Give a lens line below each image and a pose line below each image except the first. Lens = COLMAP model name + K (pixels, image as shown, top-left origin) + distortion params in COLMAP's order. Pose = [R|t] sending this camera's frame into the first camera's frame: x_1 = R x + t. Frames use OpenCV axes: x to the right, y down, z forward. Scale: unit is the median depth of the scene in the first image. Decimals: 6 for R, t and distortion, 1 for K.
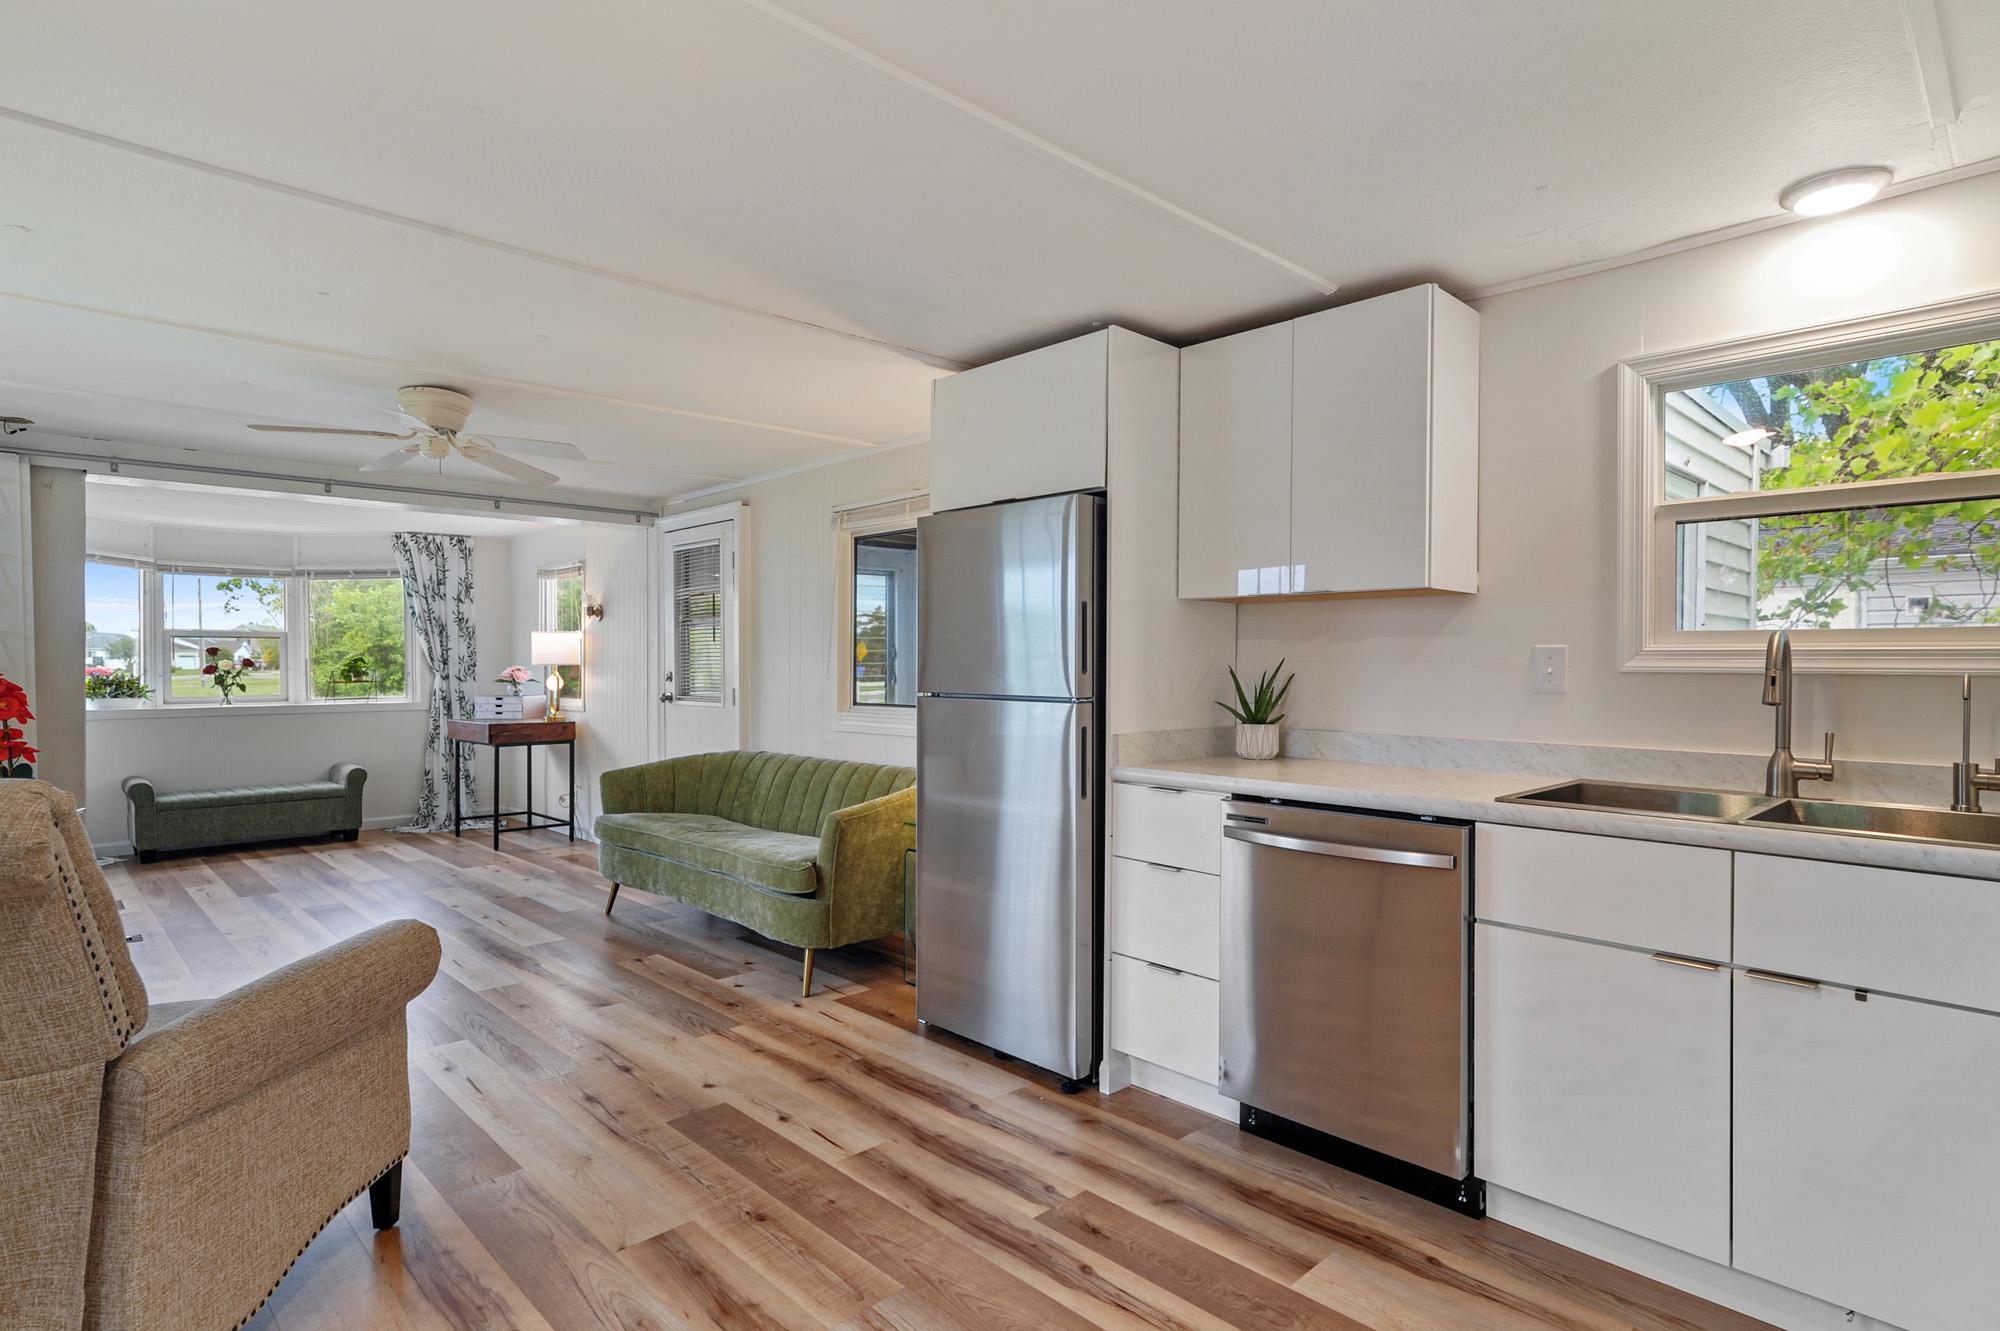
lens RADIAL K [[1022.0, 0, 1000.3], [0, 1022.0, 669.5], [0, 0, 1]] dist [0.012233, -0.003118]
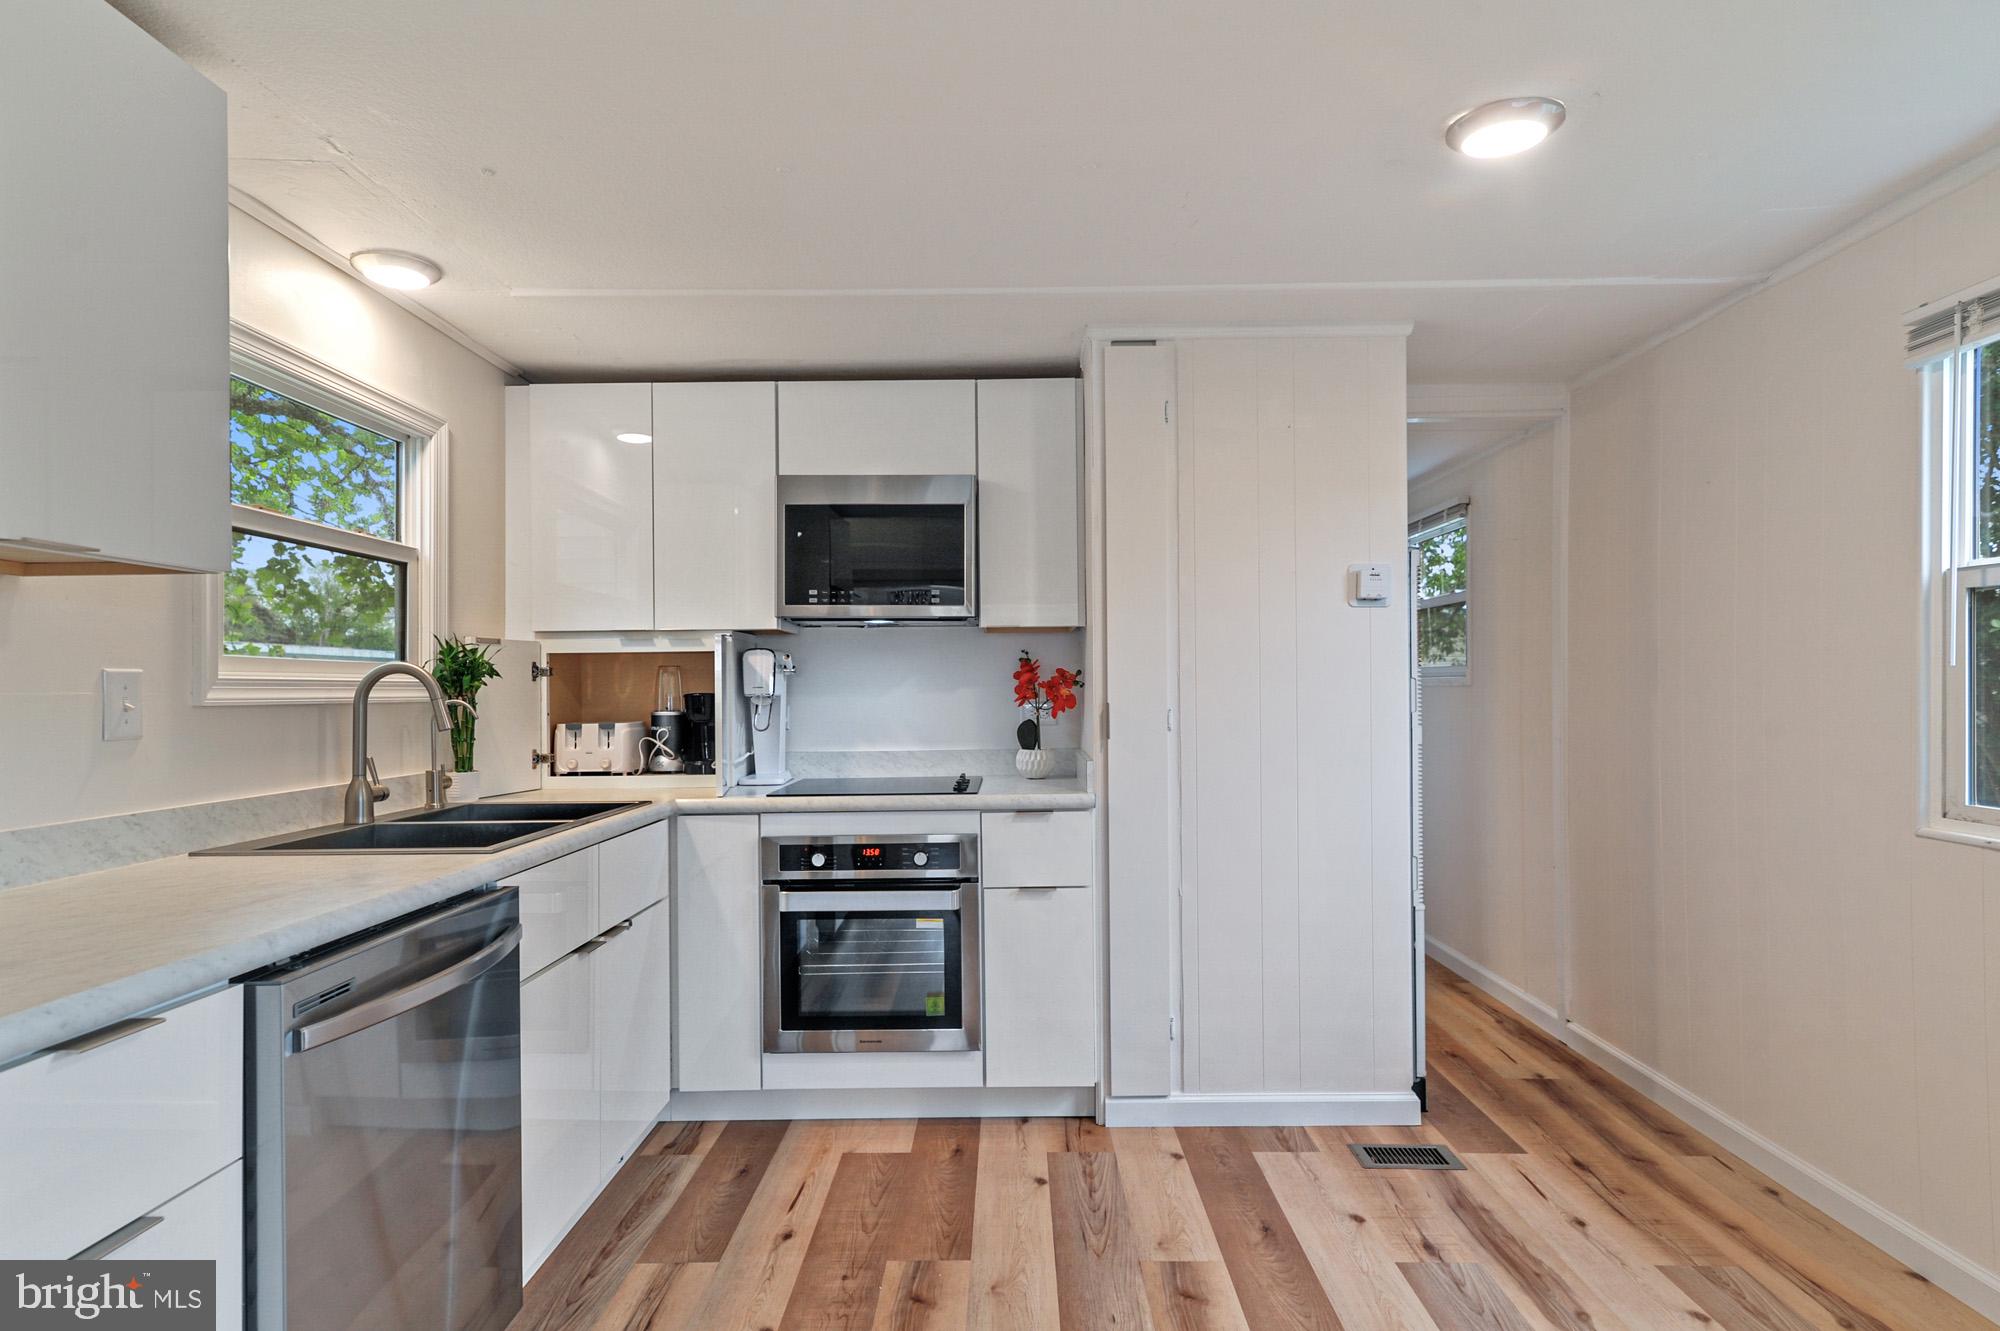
lens RADIAL K [[1022.0, 0, 994.0], [0, 1022.0, 680.1], [0, 0, 1]] dist [0.012233, -0.003118]
pose [[-0.704324, 0.009219, 0.709819, -0.262895], [0.011857, 0.999929, -0.001221, -0.006607], [-0.709780, 0.007557, -0.704383, 0.805991]]
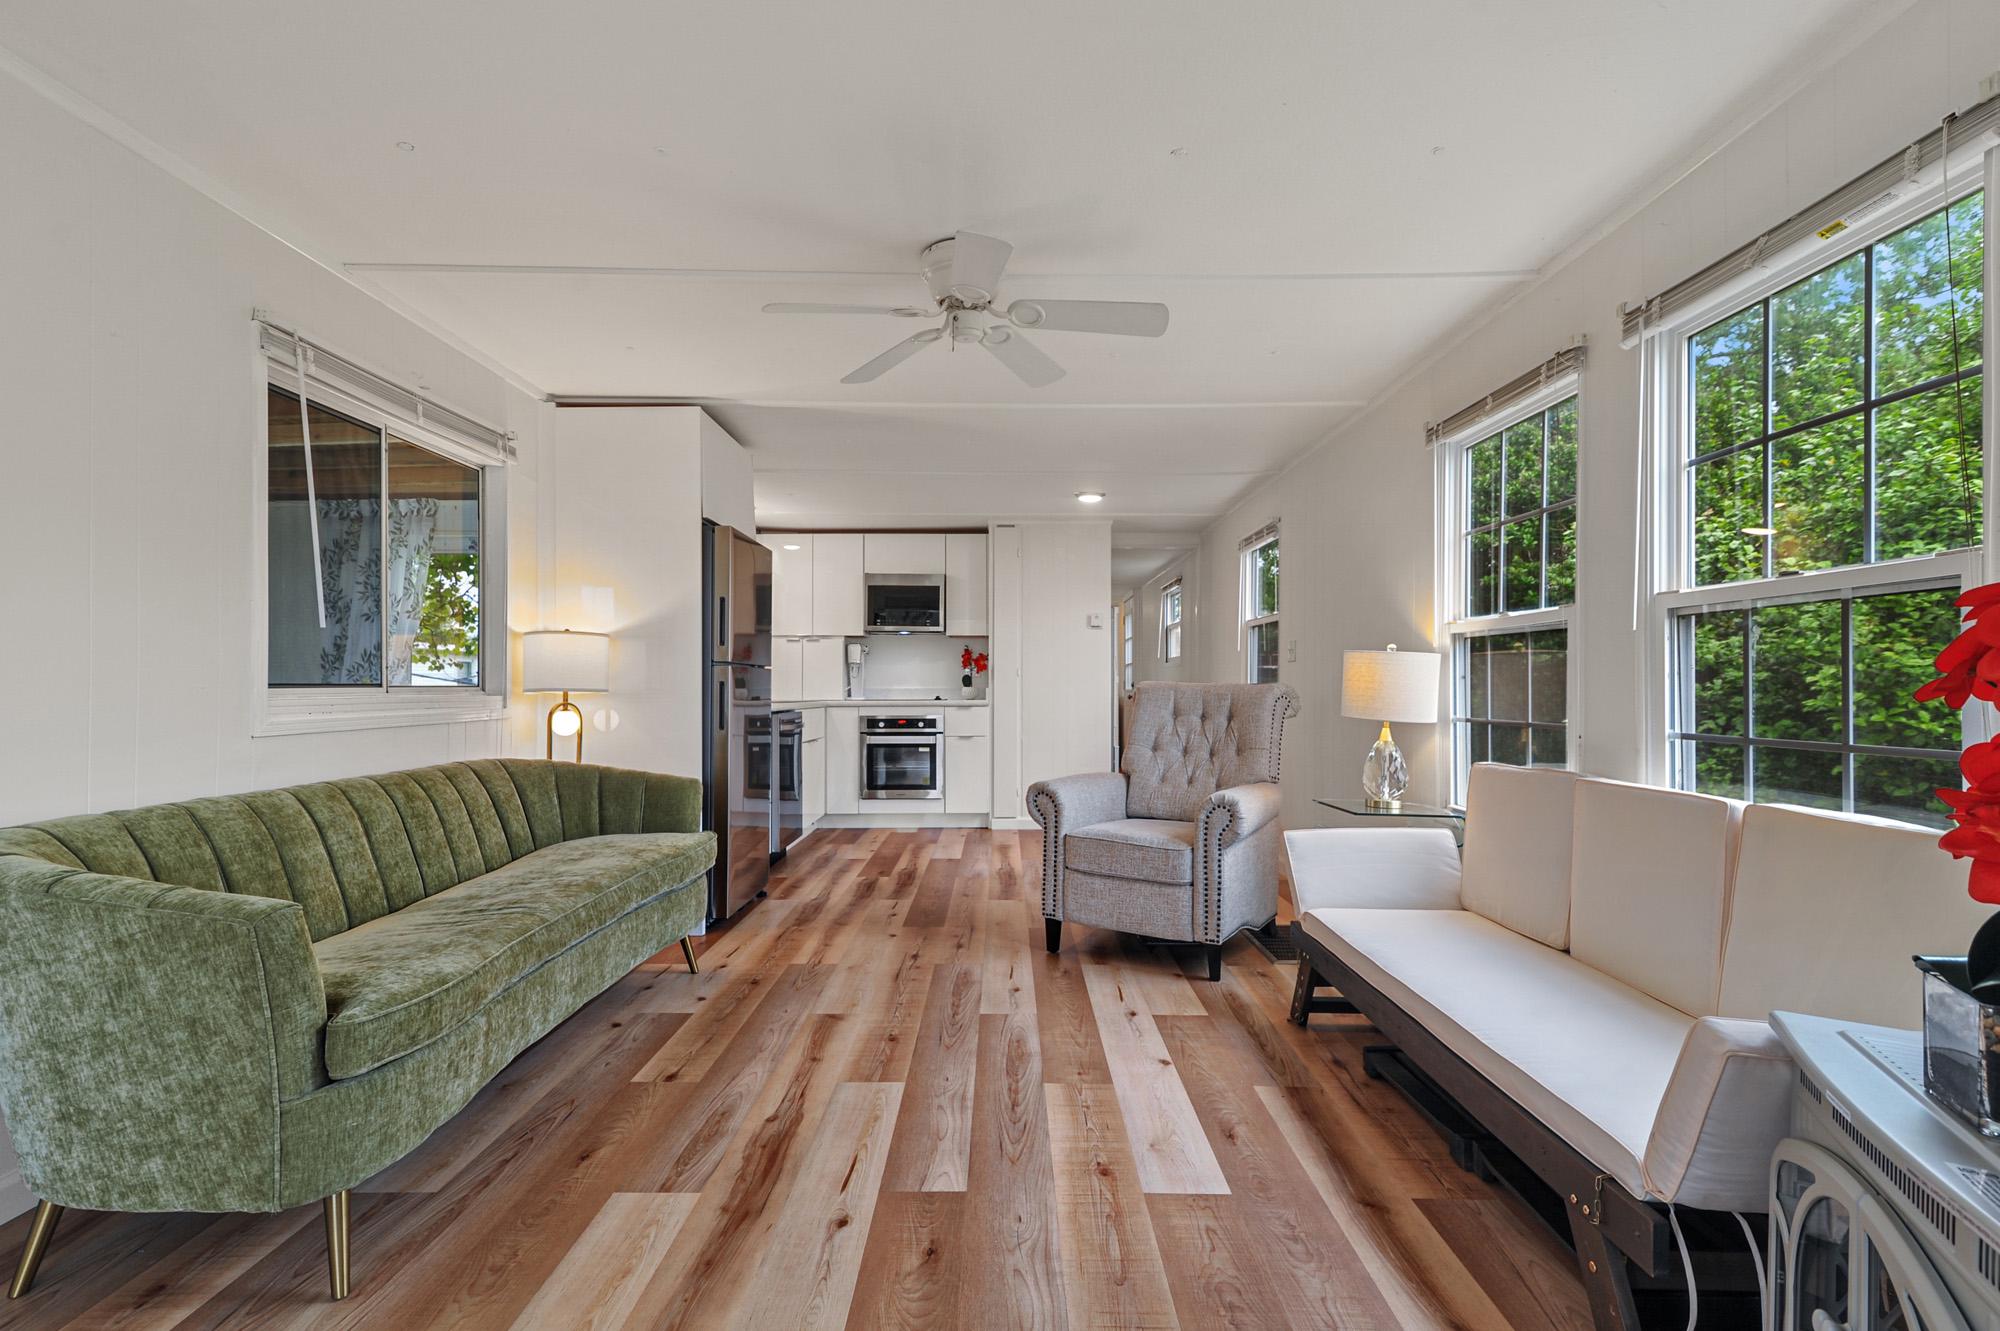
lens RADIAL K [[929.0, 0, 1000.6], [0, 929.0, 674.3], [0, 0, 1]] dist [0.013771, -0.003176]
pose [[-0.714749, 0.008393, 0.699330, -1.072499], [0.002320, 0.999951, -0.009629, 0.047042], [-0.699377, -0.005260, -0.714734, 1.506021]]
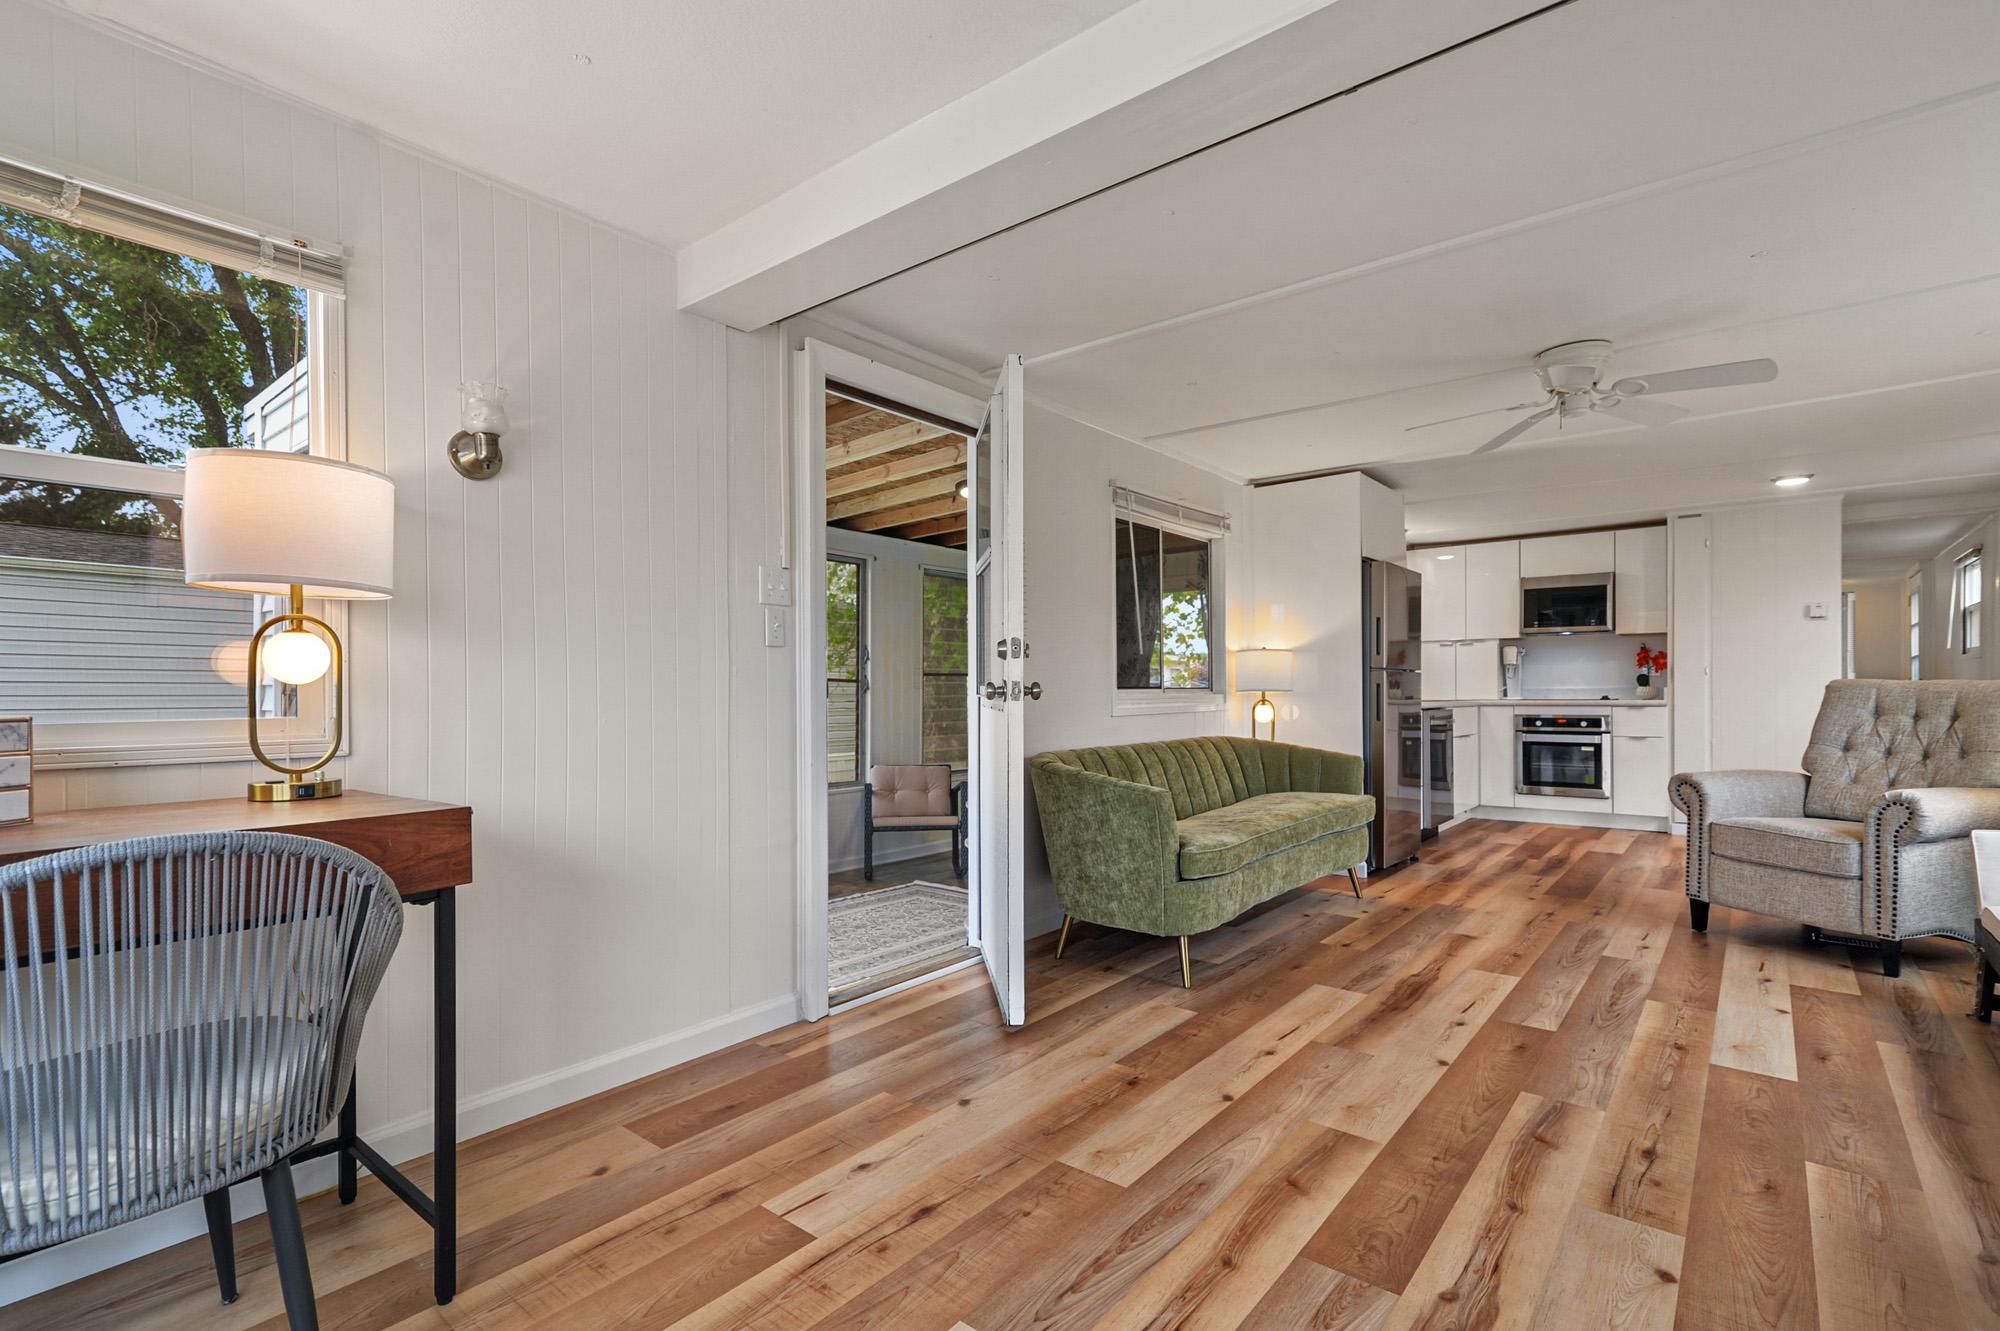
lens RADIAL K [[929.0, 0, 993.4], [0, 929.0, 694.2], [0, 0, 1]] dist [0.013771, -0.003176]
pose [[-0.111324, -0.004664, 0.993773, -1.403260], [0.009527, 0.999938, 0.005760, 0.046922], [-0.993738, 0.010109, -0.111273, 1.686490]]
